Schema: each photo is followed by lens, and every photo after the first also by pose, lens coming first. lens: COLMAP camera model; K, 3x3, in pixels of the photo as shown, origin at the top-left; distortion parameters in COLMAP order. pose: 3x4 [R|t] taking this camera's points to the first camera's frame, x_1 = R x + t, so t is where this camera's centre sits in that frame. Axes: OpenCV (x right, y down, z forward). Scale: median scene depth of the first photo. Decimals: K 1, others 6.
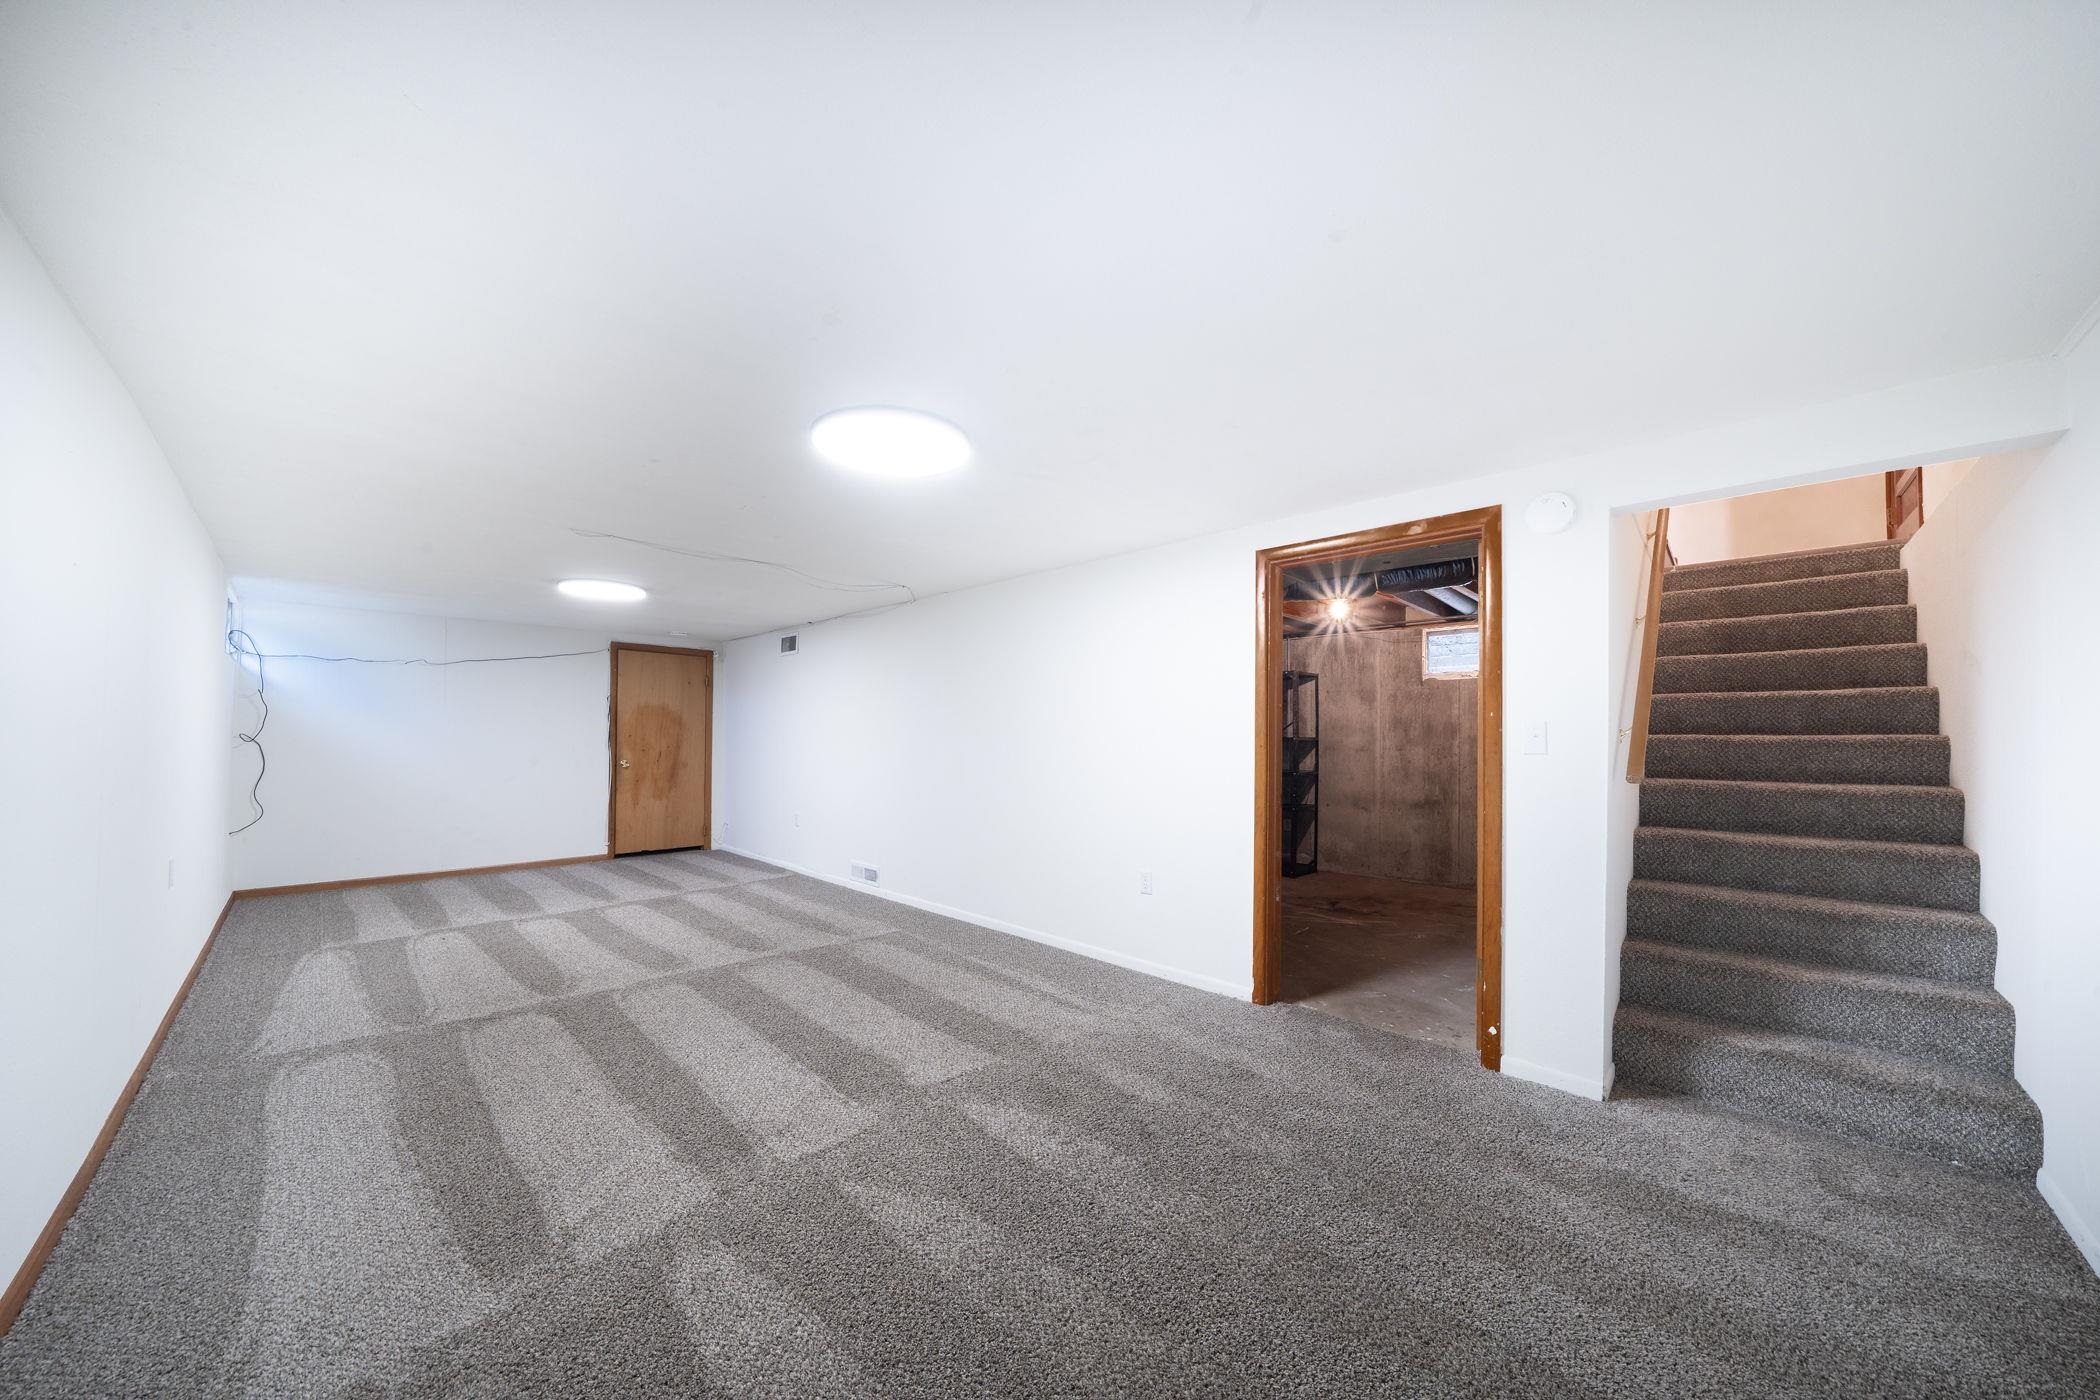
lens RADIAL K [[714.9, 0, 1050.0], [0, 714.9, 700.0], [0, 0, 1]] dist [-0.000423, -0.000025]
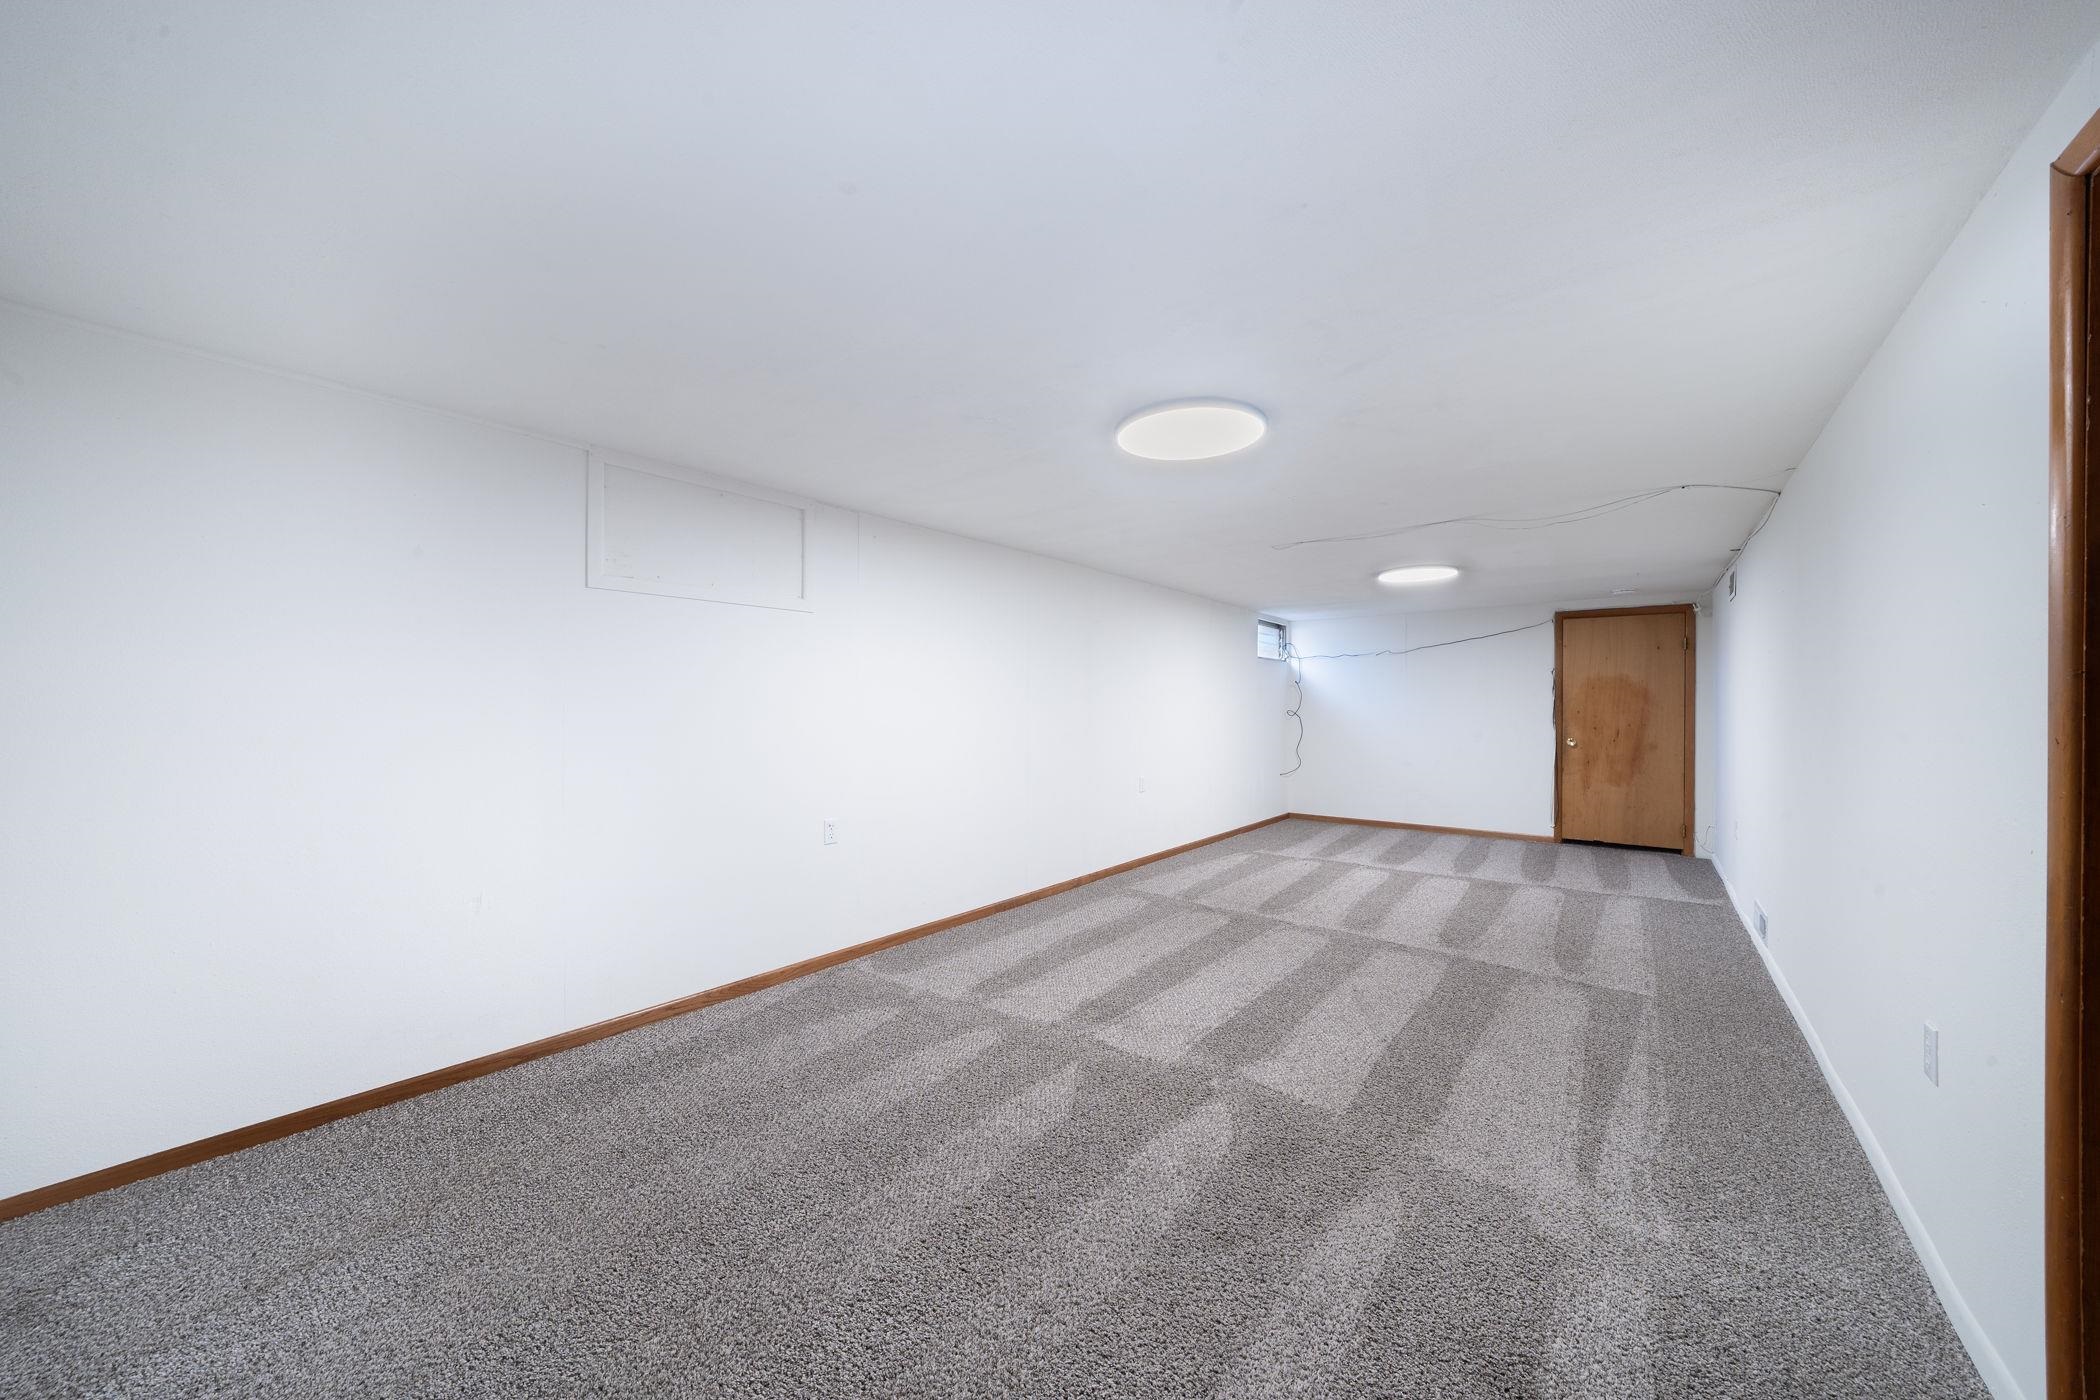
lens RADIAL K [[737.6, 0, 1049.0], [0, 737.6, 688.6], [0, 0, 1]] dist [0.006677, 0.000012]
pose [[0.100173, -0.029498, -0.994533, 0.321475], [0.050141, 0.998440, -0.024564, 0.010947], [0.993706, -0.047407, 0.101496, 0.261953]]
